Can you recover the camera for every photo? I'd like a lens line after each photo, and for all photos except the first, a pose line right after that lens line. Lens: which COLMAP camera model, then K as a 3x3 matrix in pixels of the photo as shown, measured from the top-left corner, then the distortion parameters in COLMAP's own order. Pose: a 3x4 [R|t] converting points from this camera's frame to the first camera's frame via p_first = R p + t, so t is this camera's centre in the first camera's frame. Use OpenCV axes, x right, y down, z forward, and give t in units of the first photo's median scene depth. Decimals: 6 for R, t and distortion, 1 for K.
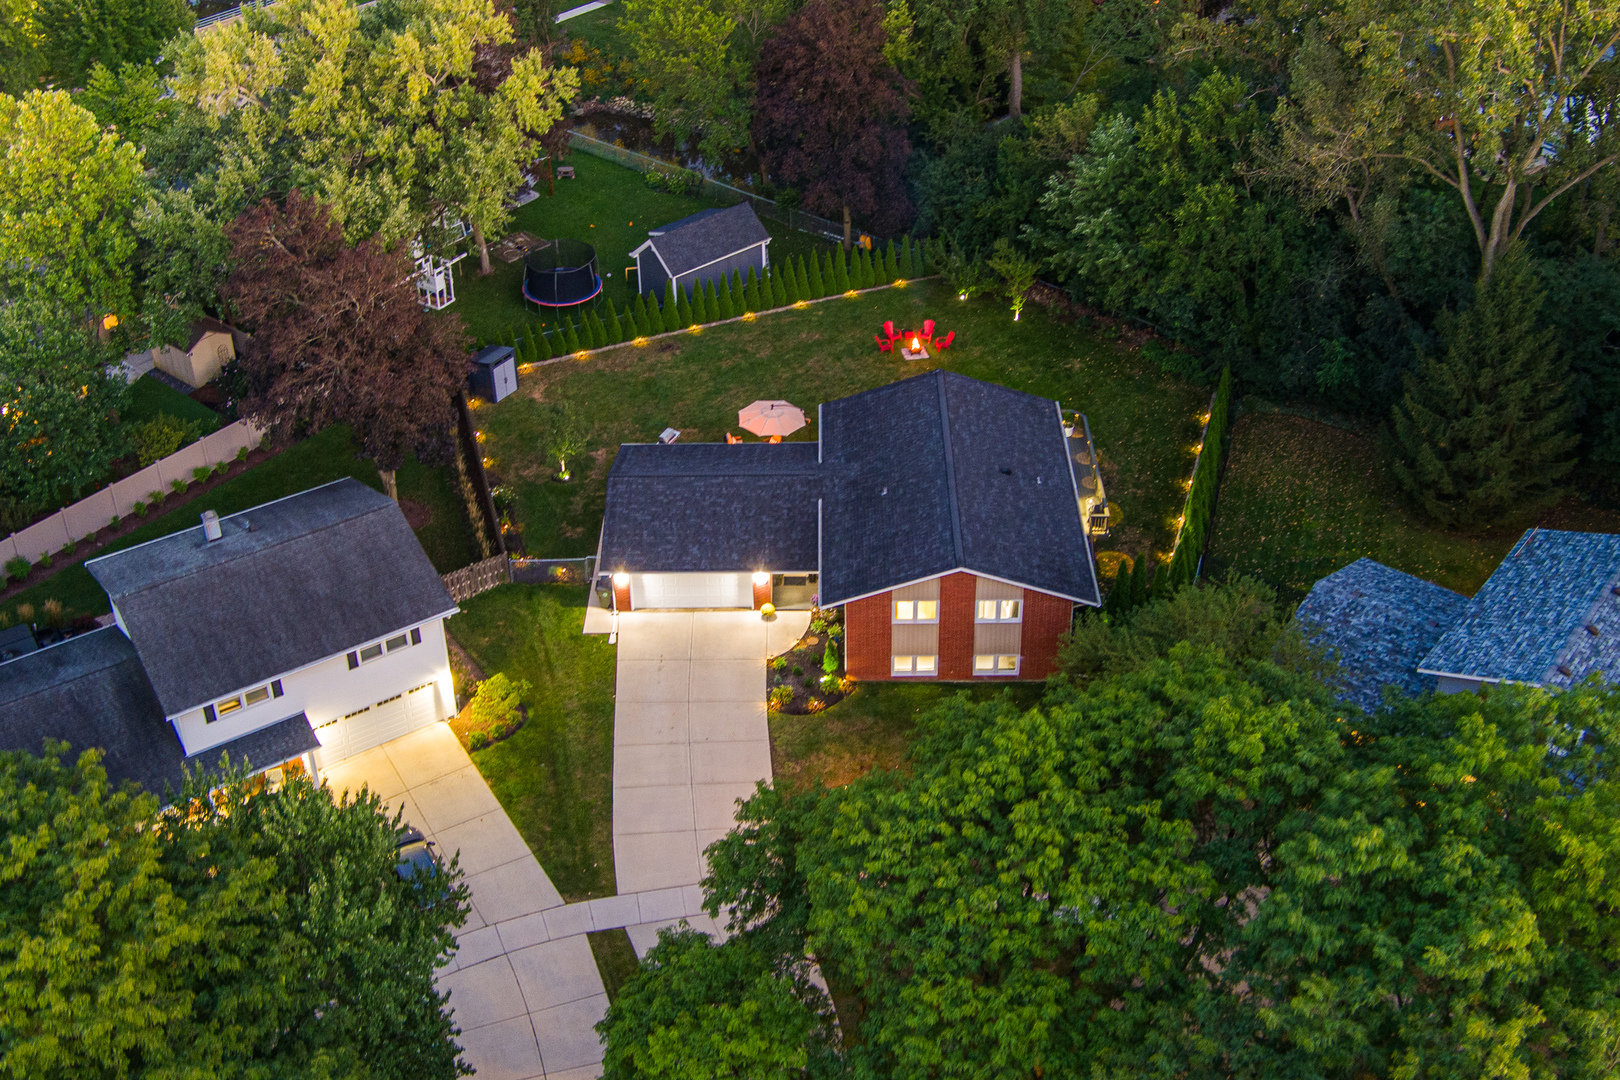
lens RADIAL K [[1305.5, 0, 822.5], [0, 1305.5, 542.1], [0, 0, 1]] dist [-0.028455, -0.091888]
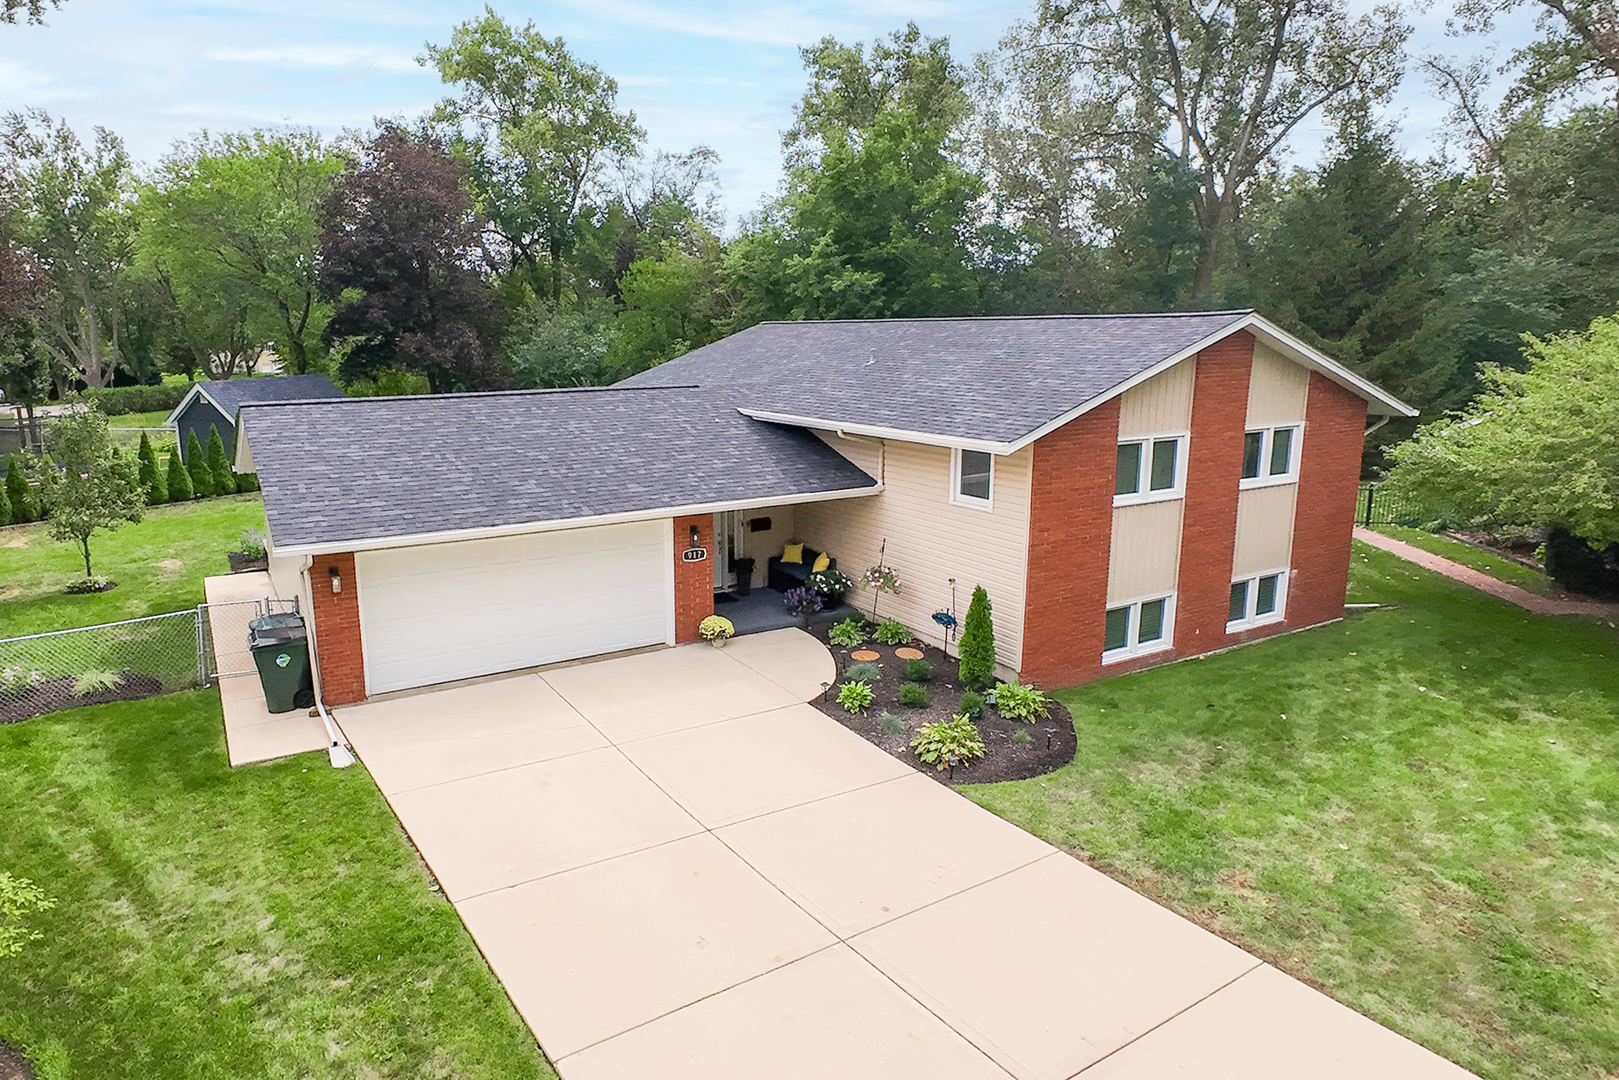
lens RADIAL K [[1059.4, 0, 803.4], [0, 1059.4, 477.2], [0, 0, 1]] dist [-0.011082, -0.003346]
pose [[0.893415, -0.111633, 0.435141, -0.172472], [0.254530, 0.923942, -0.285560, 0.118186], [-0.370168, 0.365881, 0.853878, 0.749639]]
